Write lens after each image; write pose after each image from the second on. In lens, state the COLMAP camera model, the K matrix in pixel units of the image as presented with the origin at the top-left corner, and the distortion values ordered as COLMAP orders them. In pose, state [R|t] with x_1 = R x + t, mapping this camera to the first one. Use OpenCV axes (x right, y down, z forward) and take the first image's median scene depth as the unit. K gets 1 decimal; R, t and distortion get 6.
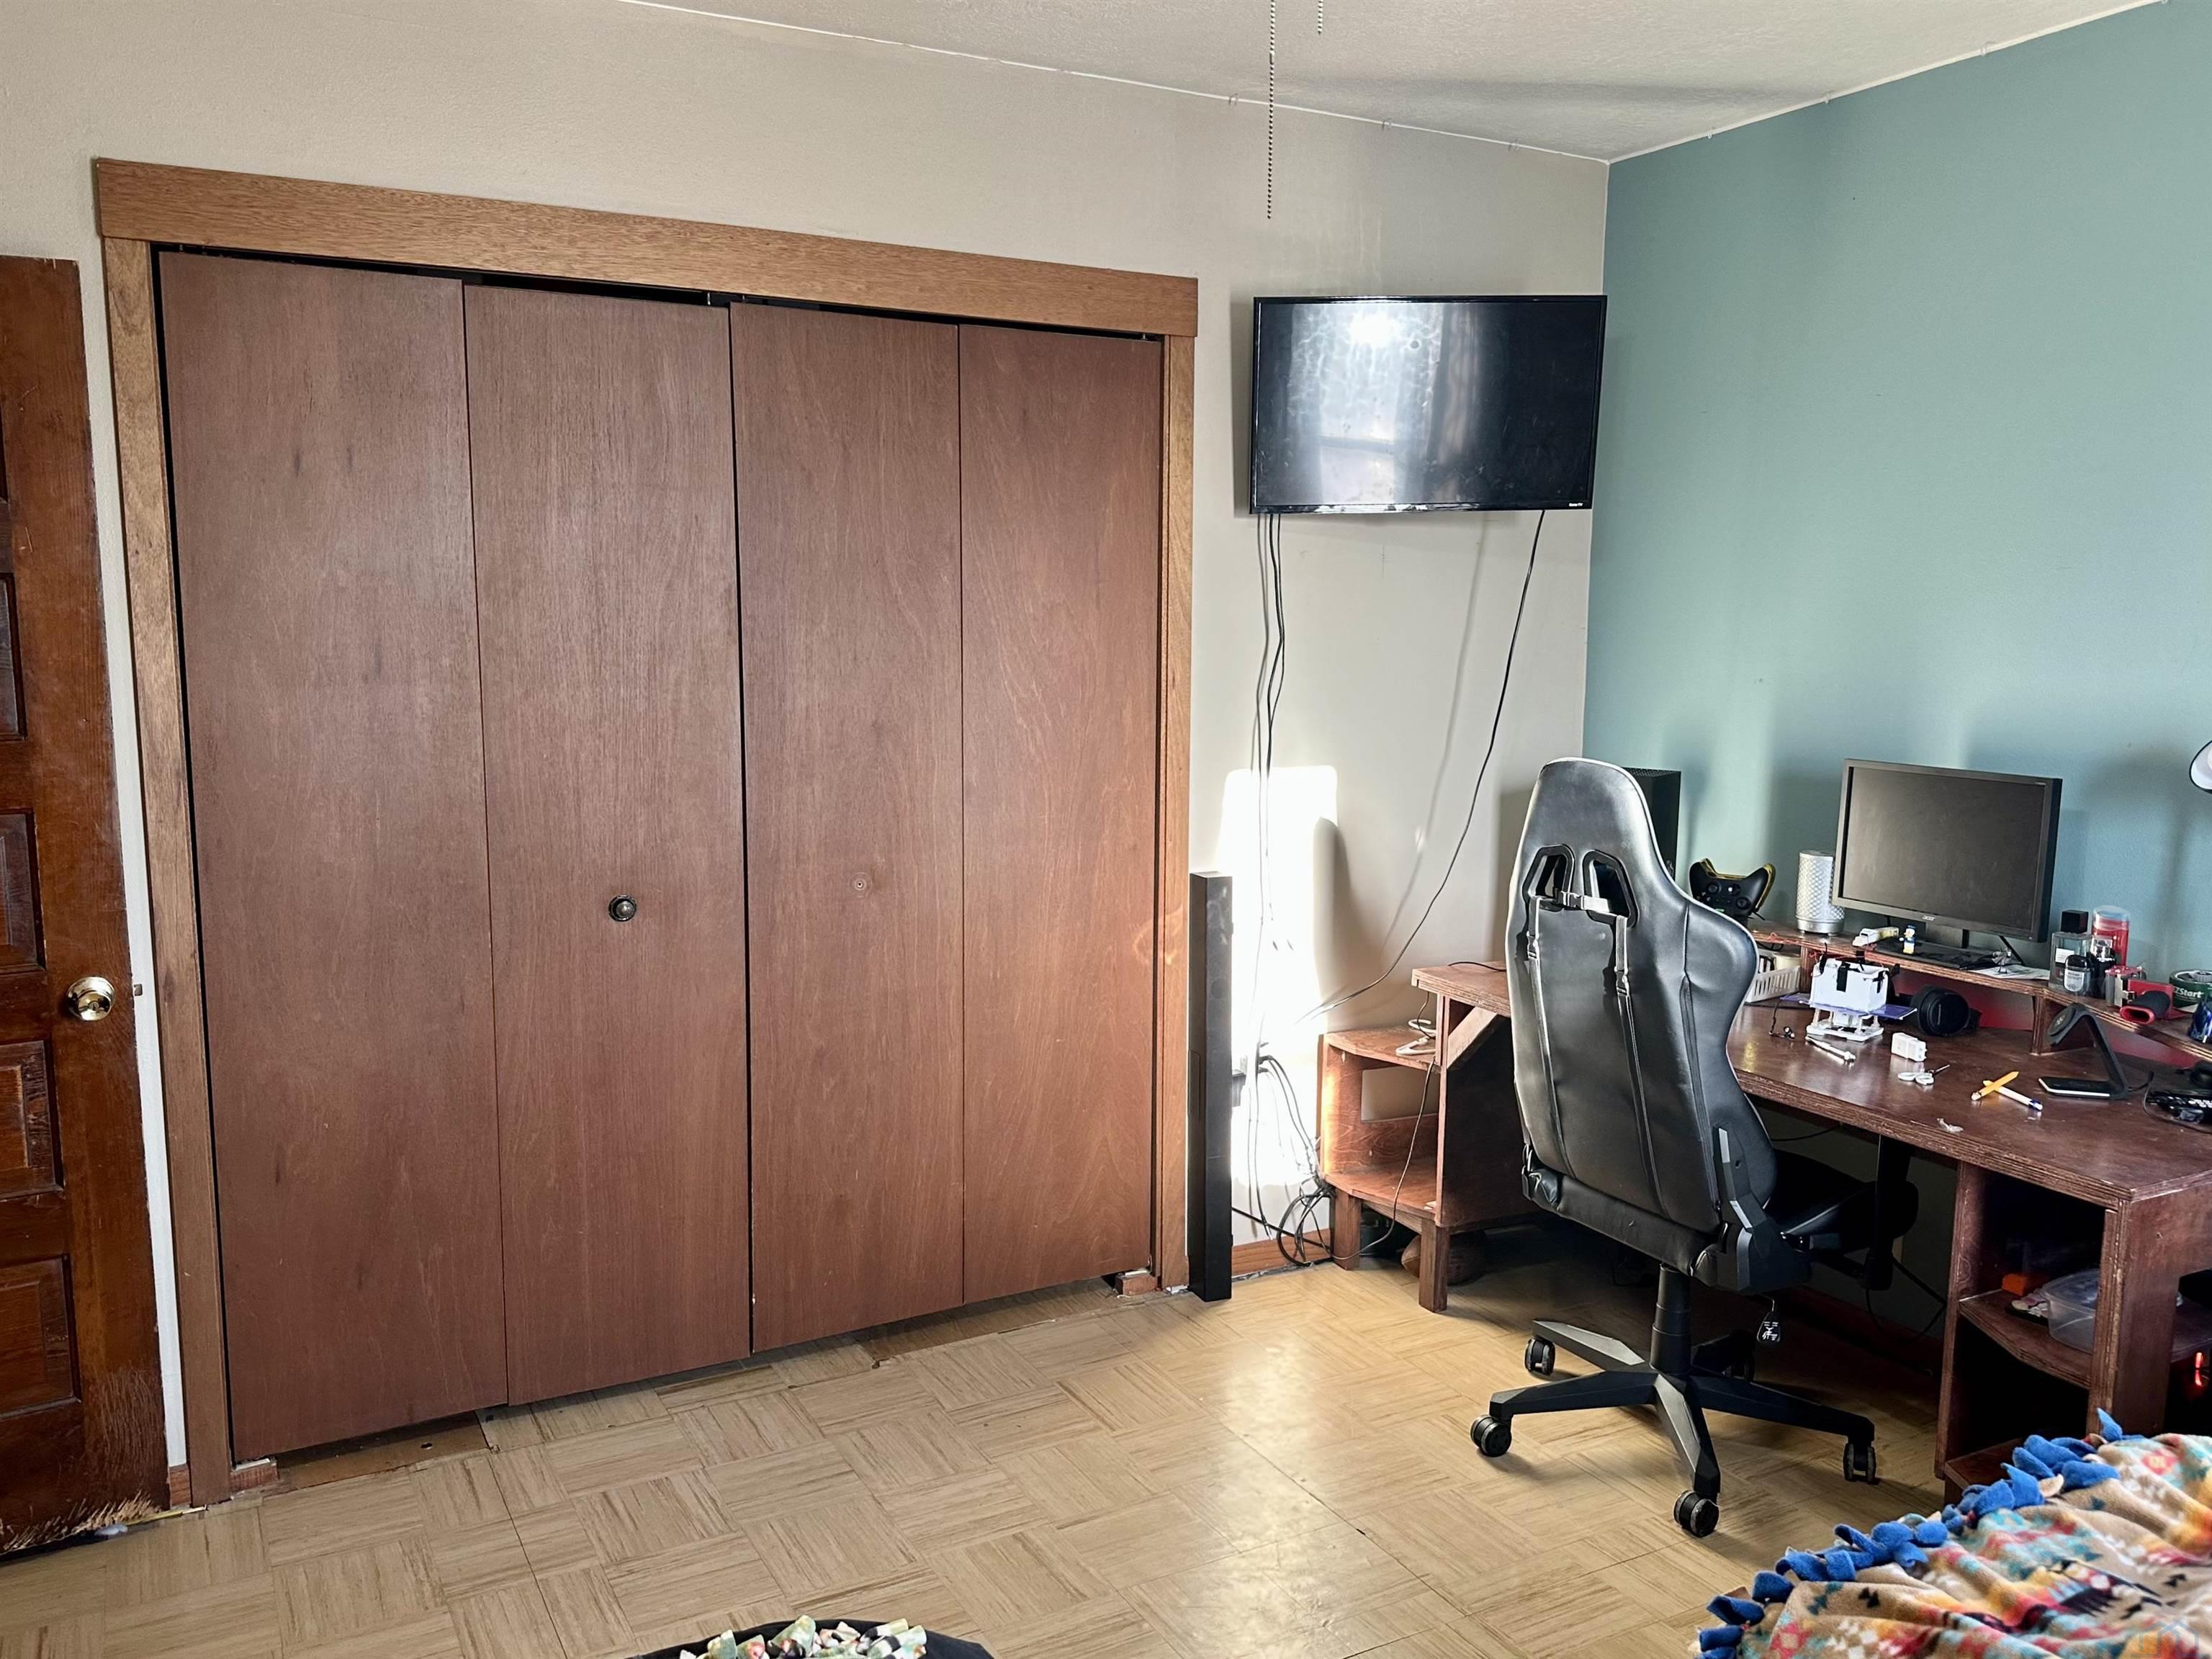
lens RADIAL K [[1545.5, 0, 1047.4], [0, 1545.5, 820.2], [0, 0, 1]] dist [0.157910, -0.286231]
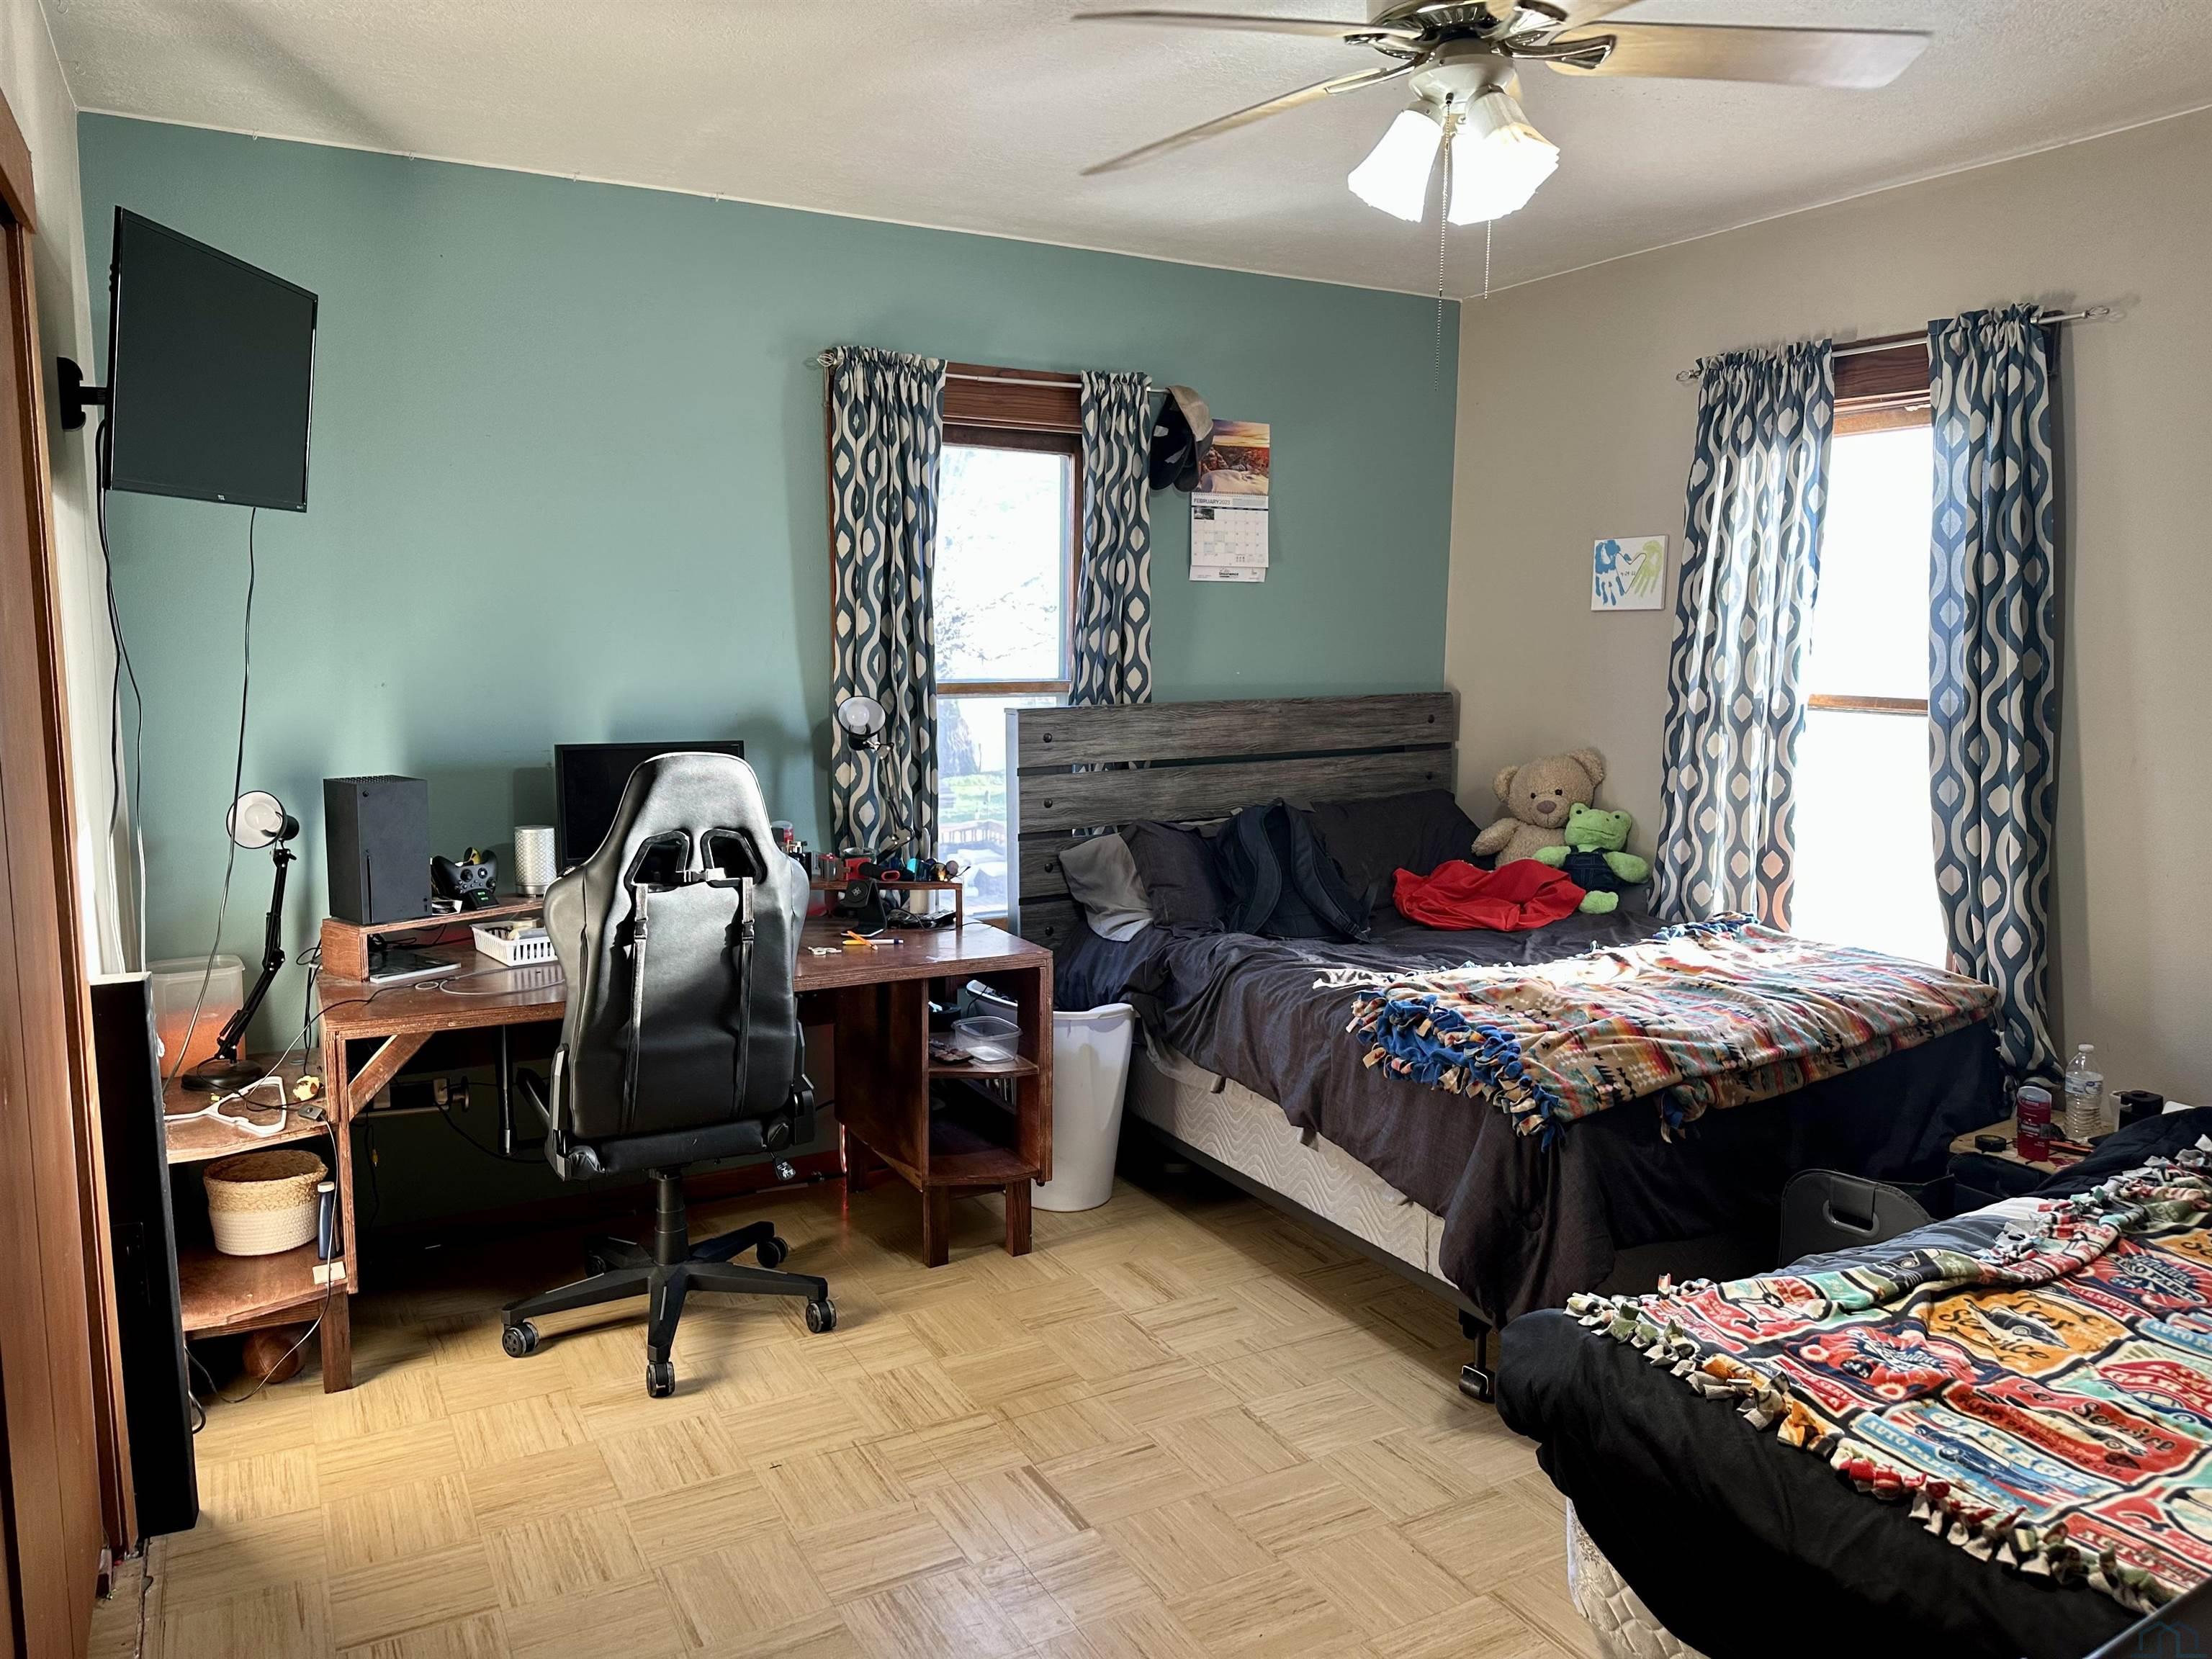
lens RADIAL K [[1545.5, 0, 1047.4], [0, 1545.5, 820.2], [0, 0, 1]] dist [0.157910, -0.286231]
pose [[0.040571, -0.133439, 0.990226, -0.732696], [0.121747, 0.984318, 0.127655, -0.097060], [-0.991732, 0.115378, 0.056181, 0.626302]]
